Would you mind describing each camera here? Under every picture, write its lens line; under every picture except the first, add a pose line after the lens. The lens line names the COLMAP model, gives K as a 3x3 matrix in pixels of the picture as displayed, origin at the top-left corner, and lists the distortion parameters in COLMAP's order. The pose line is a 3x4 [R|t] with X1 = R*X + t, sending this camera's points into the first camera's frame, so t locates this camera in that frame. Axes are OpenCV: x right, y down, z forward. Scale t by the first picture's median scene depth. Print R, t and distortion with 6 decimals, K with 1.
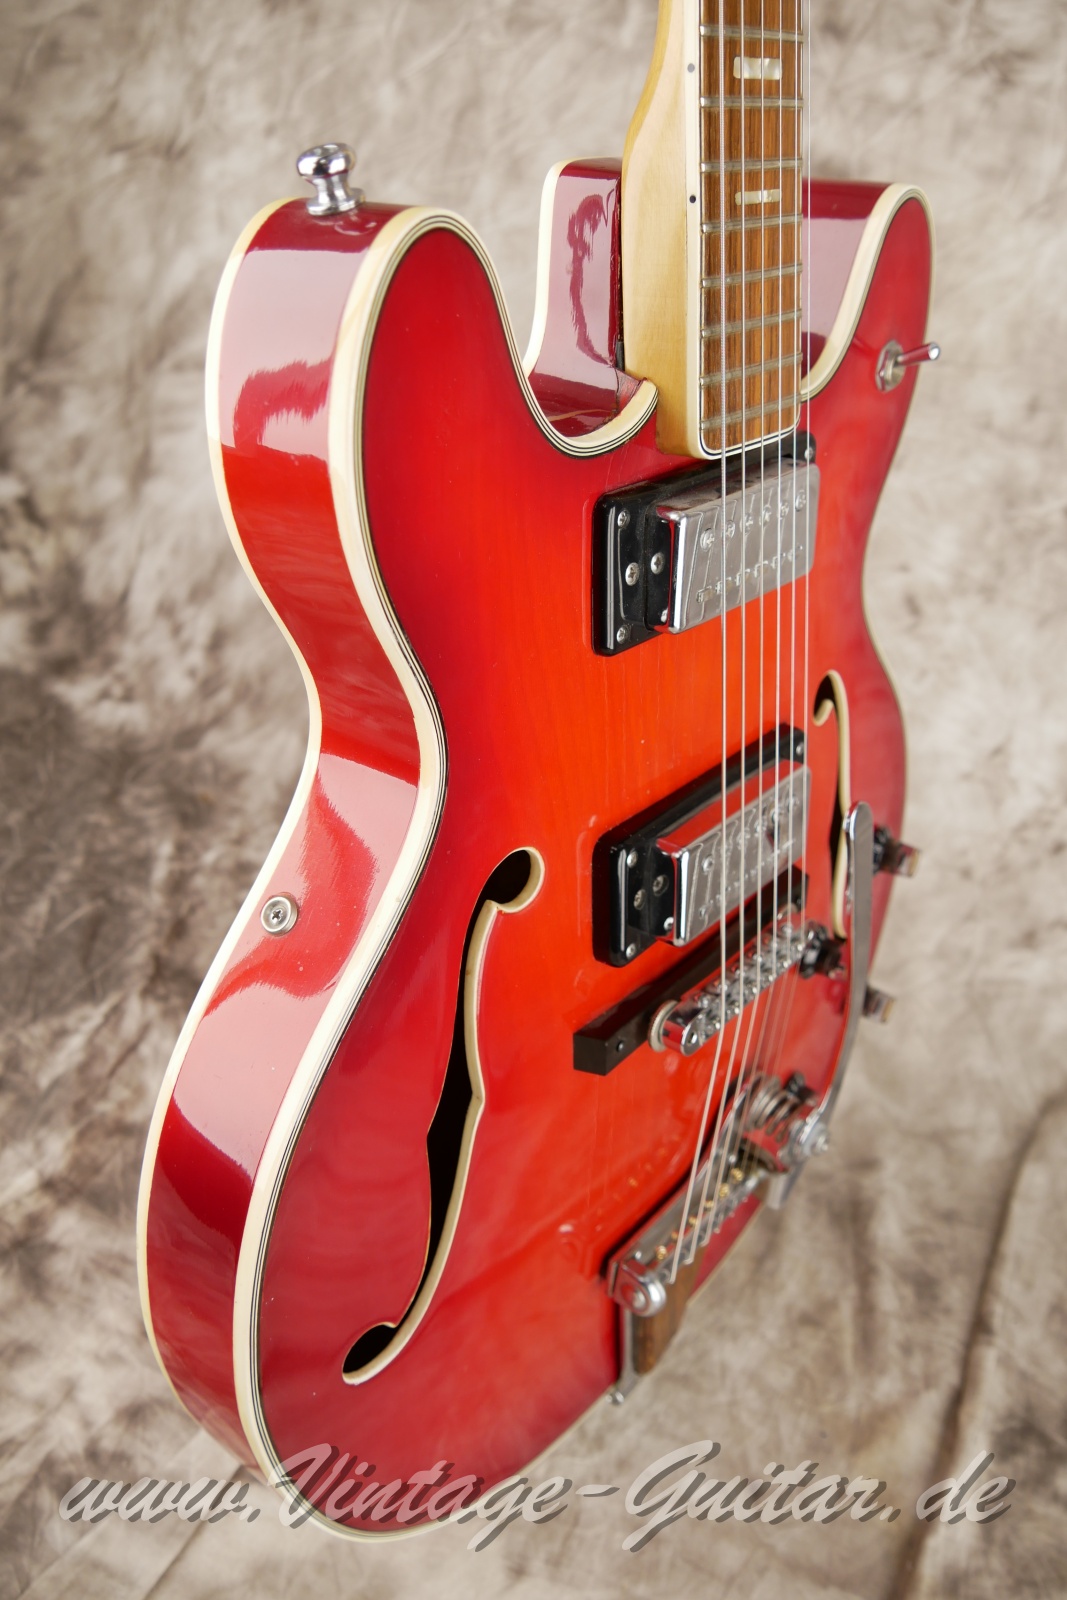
lens RADIAL K [[1353.1, 0, 528.7], [0, 1353.1, 796.5], [0, 0, 1]] dist [-0.063477, 0.024076]
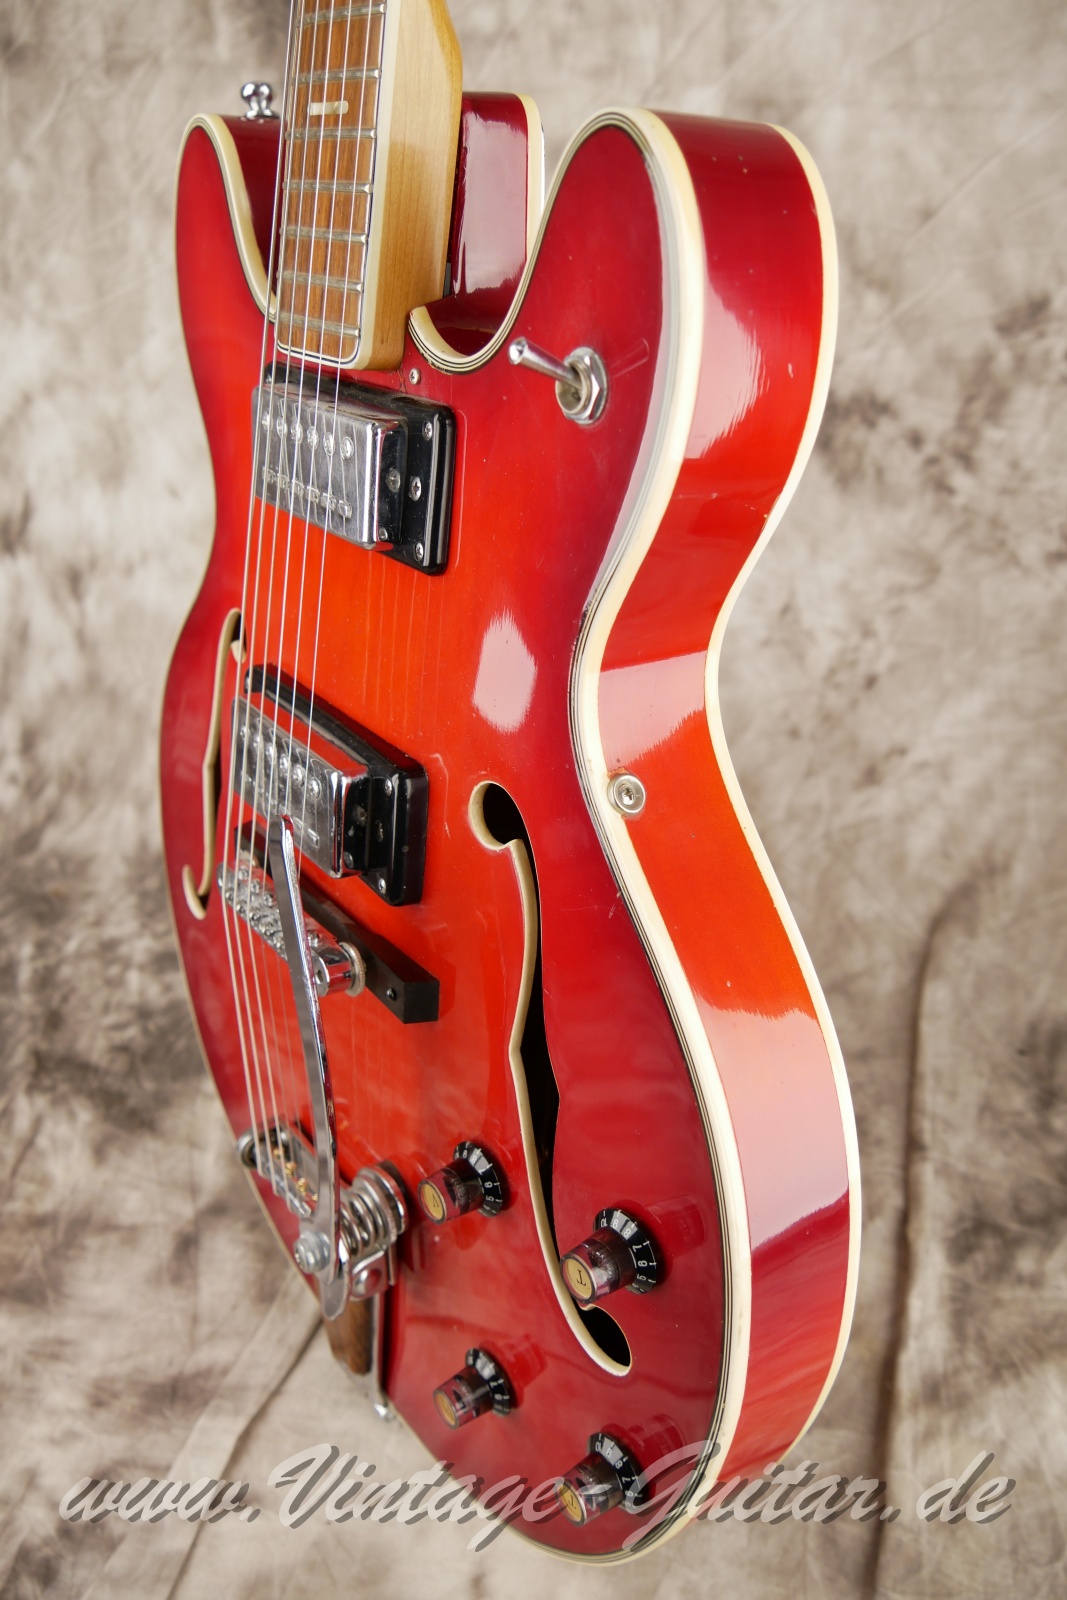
lens RADIAL K [[1353.1, 0, 540.9], [0, 1353.1, 798.6], [0, 0, 1]] dist [-0.063477, 0.024076]
pose [[0.951942, -0.303191, 0.043368, 0.088105], [0.303827, 0.952687, -0.008752, 0.057593], [-0.038663, 0.021507, 0.999021, -0.011366]]
